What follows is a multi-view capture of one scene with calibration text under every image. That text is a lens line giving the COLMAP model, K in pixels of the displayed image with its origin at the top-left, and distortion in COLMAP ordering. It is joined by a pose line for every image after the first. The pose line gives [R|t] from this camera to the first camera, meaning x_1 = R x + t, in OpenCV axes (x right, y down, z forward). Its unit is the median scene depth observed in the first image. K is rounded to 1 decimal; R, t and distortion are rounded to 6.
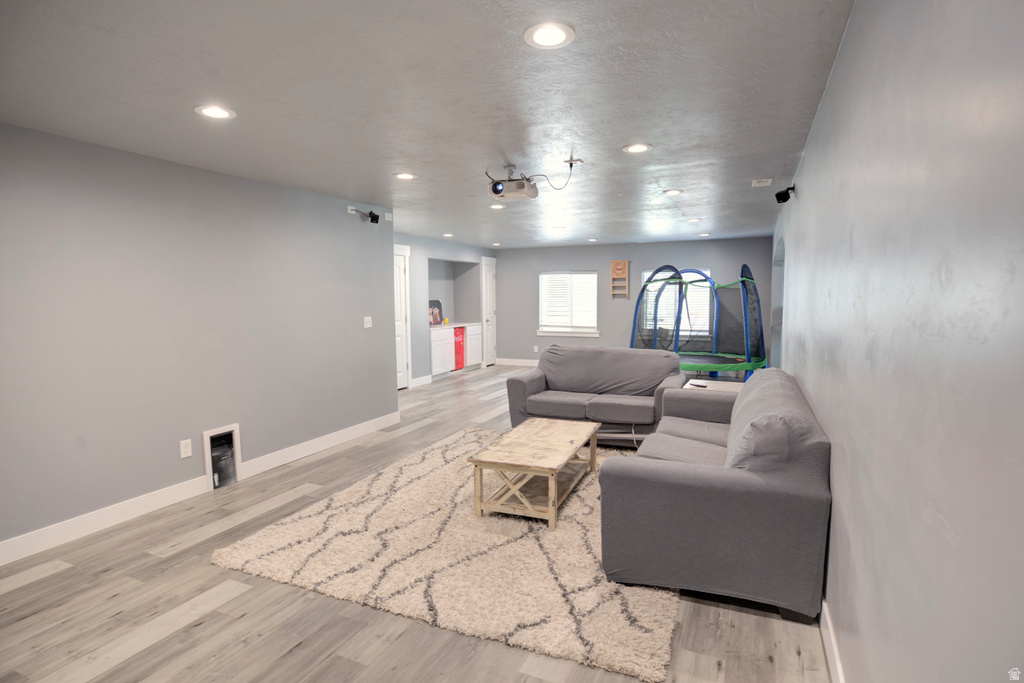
lens RADIAL K [[530.1, 0, 516.7], [0, 530.1, 341.7], [0, 0, 1]] dist [-0.041022, 0.022383]
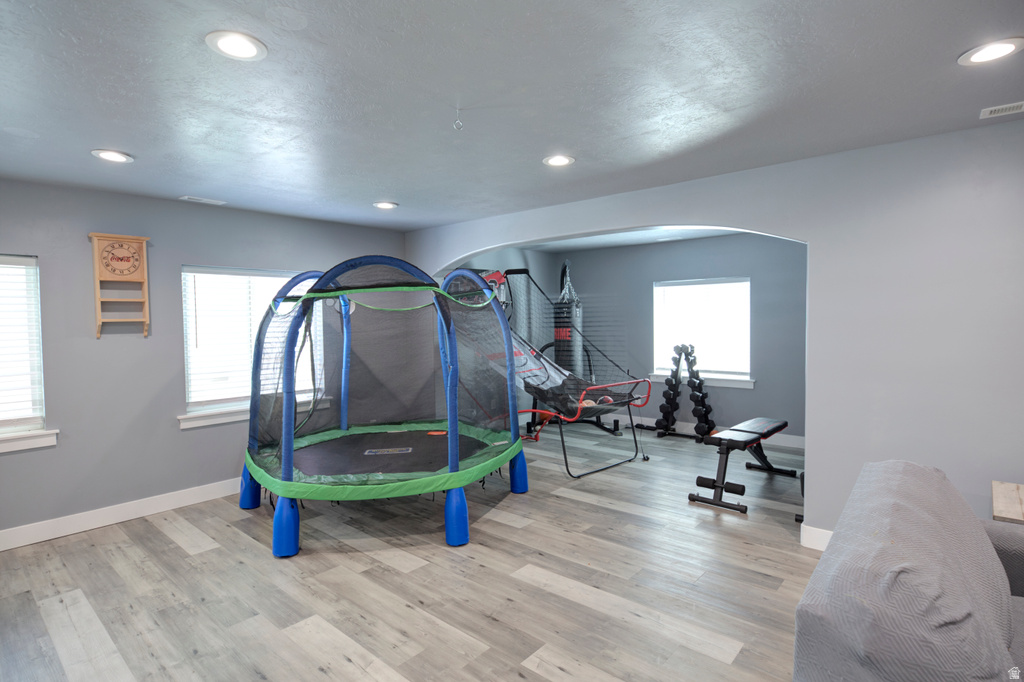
lens RADIAL K [[530.1, 0, 516.7], [0, 530.1, 341.2], [0, 0, 1]] dist [-0.041022, 0.022383]
pose [[0.296115, -0.040817, 0.954280, -0.157490], [0.092503, 0.995616, 0.013881, -0.104146], [-0.950662, 0.084164, 0.298592, 1.155673]]
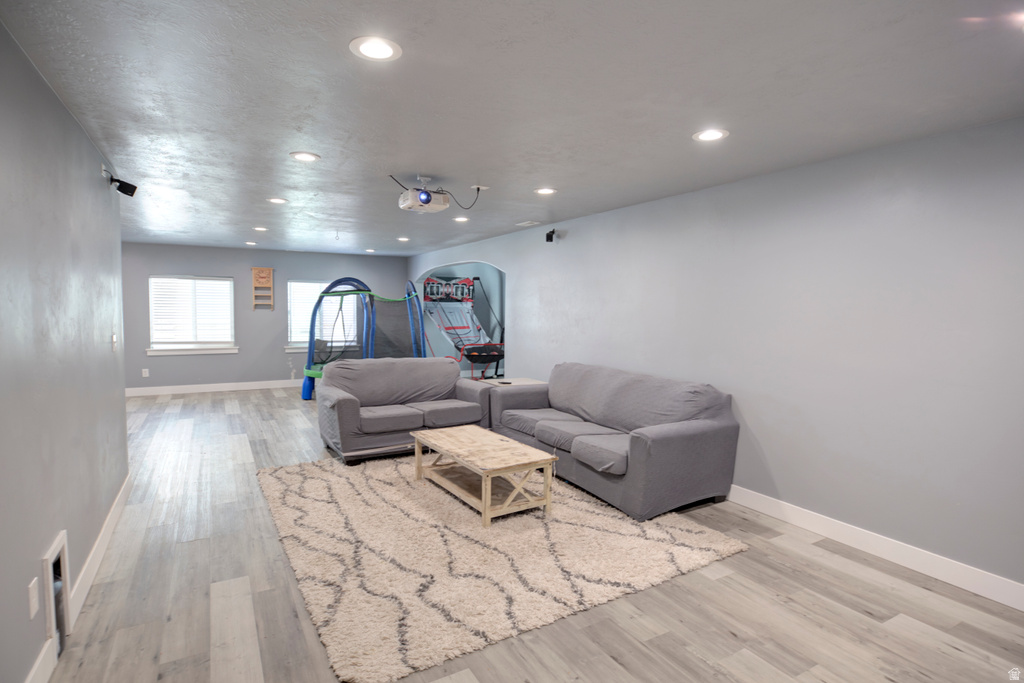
lens RADIAL K [[530.1, 0, 516.7], [0, 530.1, 341.7], [0, 0, 1]] dist [-0.041022, 0.022383]
pose [[0.585709, -0.037597, 0.809649, -0.536743], [0.053920, 0.998518, 0.007361, -0.016869], [-0.808726, 0.039344, 0.586868, 0.219920]]
